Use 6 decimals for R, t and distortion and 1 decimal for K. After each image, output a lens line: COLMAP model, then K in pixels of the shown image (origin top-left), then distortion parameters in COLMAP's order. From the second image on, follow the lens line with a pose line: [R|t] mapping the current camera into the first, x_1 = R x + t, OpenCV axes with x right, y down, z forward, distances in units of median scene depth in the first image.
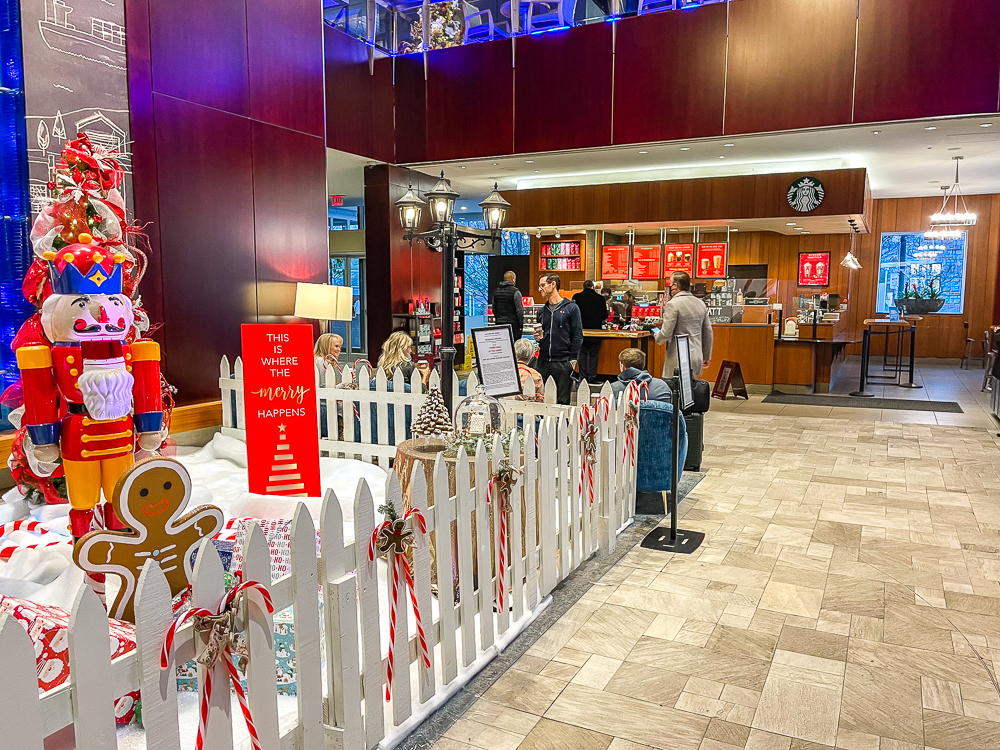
lens RADIAL K [[783.3, 0, 498.5], [0, 783.3, 379.4], [0, 0, 1]] dist [0.024251, -0.010200]
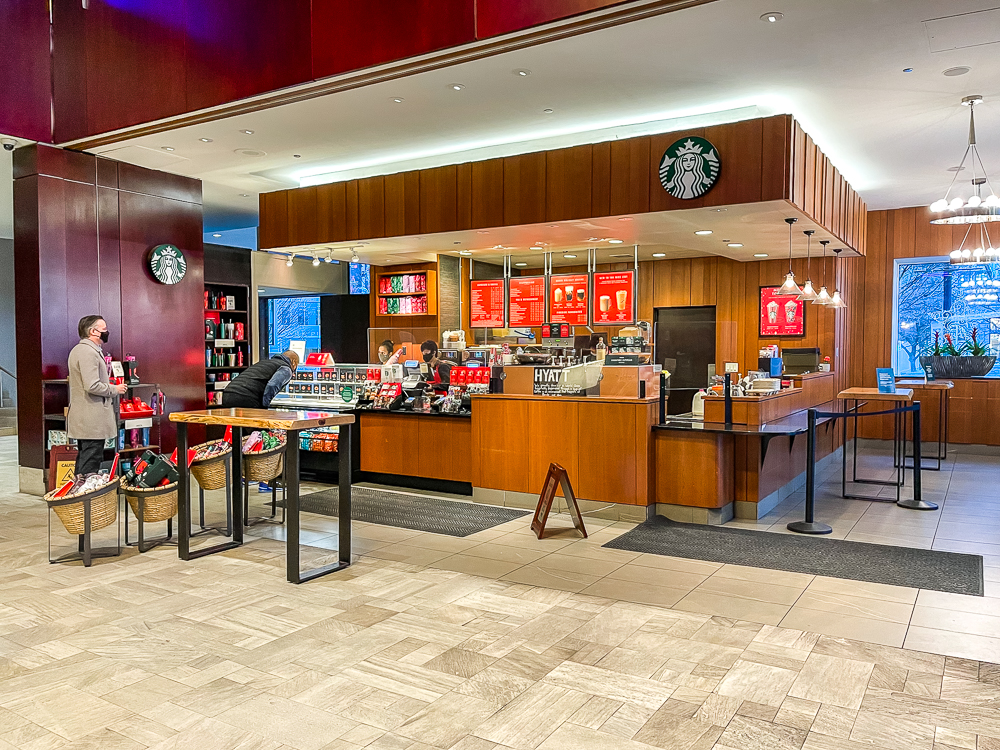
lens RADIAL K [[783.3, 0, 500.9], [0, 783.3, 375.3], [0, 0, 1]] dist [0.024251, -0.010200]
pose [[0.995820, 0.001003, -0.091332, 0.237116], [-0.008448, 0.996665, -0.081169, -0.032347], [0.090946, 0.081601, 0.992507, 0.342304]]
